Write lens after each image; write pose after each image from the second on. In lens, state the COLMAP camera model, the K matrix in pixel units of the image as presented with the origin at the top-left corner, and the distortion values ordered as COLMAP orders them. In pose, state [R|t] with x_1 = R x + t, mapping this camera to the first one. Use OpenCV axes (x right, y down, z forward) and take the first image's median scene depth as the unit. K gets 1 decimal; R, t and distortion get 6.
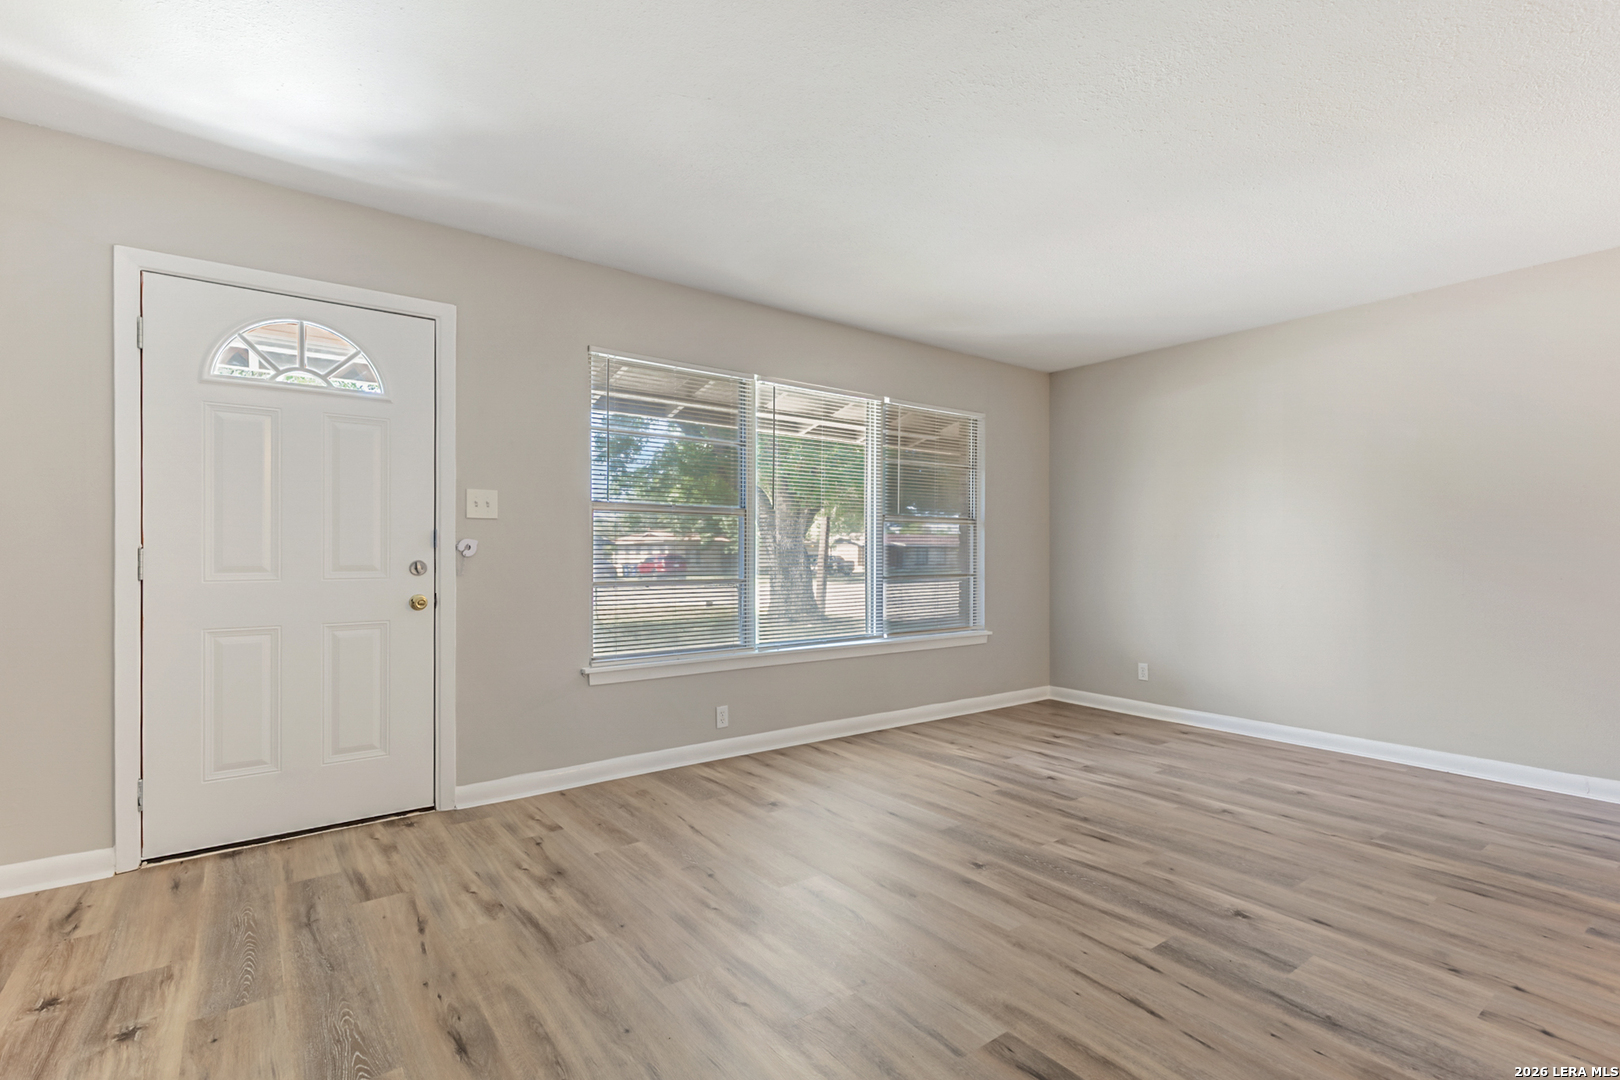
lens RADIAL K [[734.1, 0, 809.7], [0, 734.1, 548.1], [0, 0, 1]] dist [-0.003142, 0.000512]
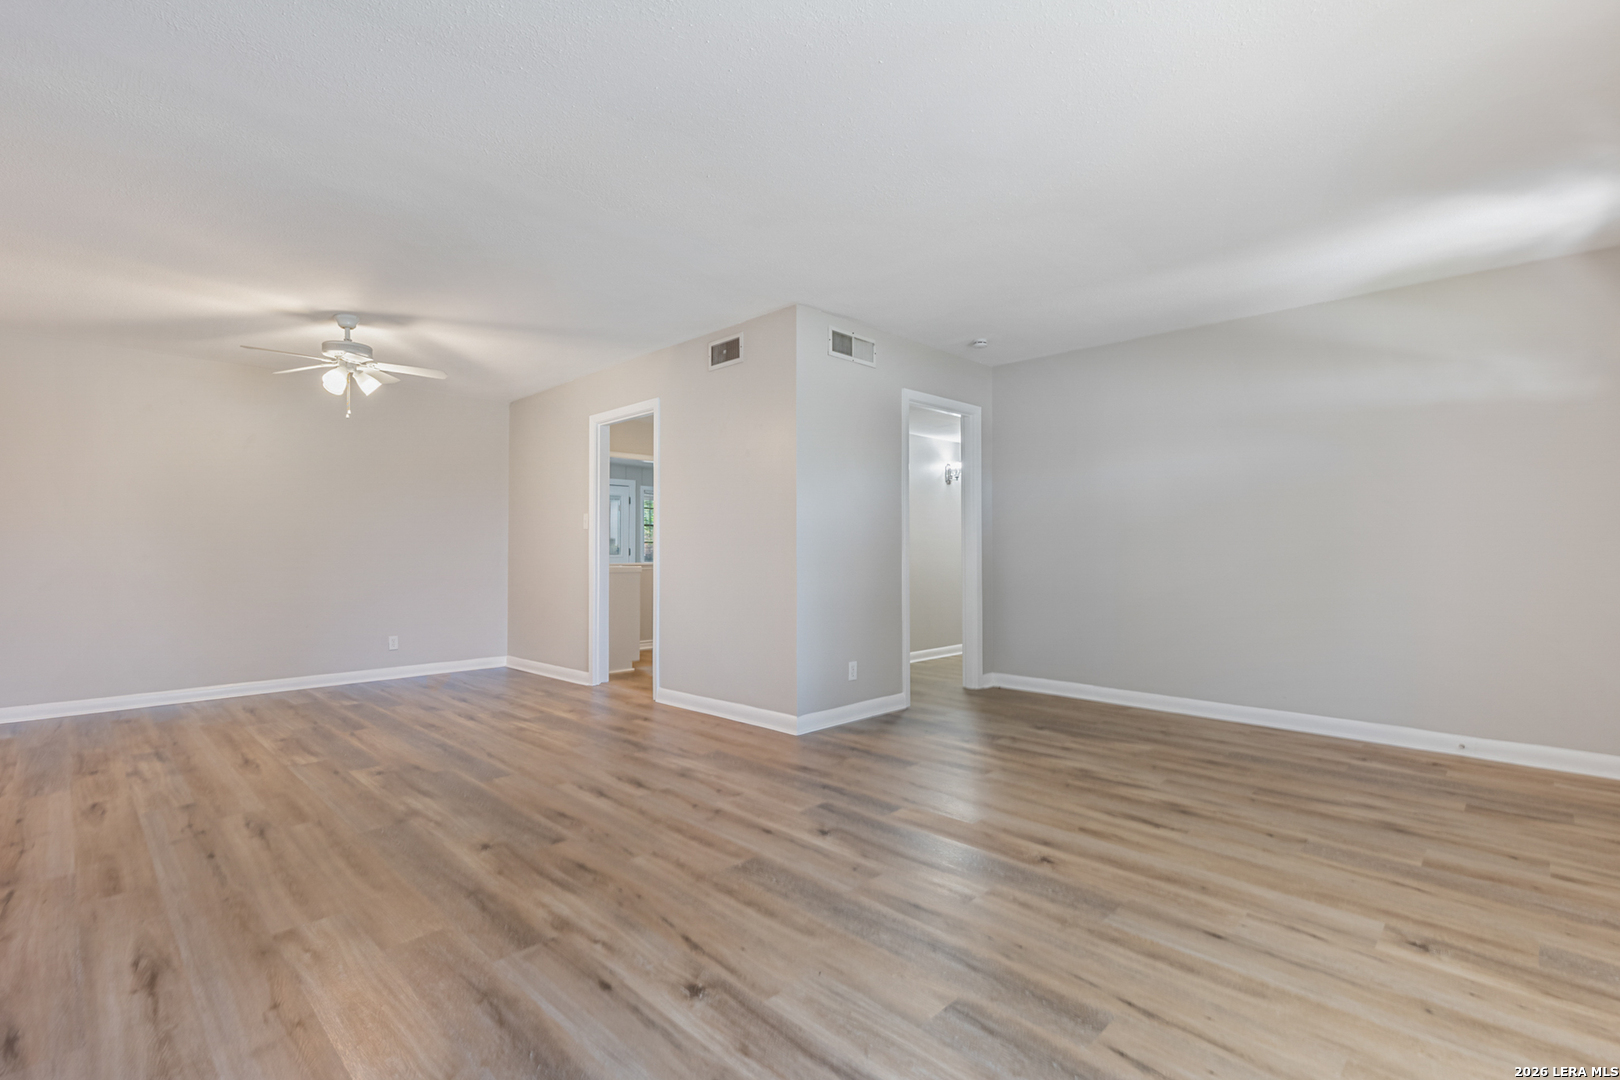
lens RADIAL K [[734.1, 0, 810.2], [0, 734.1, 544.4], [0, 0, 1]] dist [-0.003142, 0.000512]
pose [[-0.988692, 0.000137, -0.149958, 0.673053], [0.002583, 0.999867, -0.016117, 0.025622], [0.149936, -0.016322, -0.988561, 1.886333]]
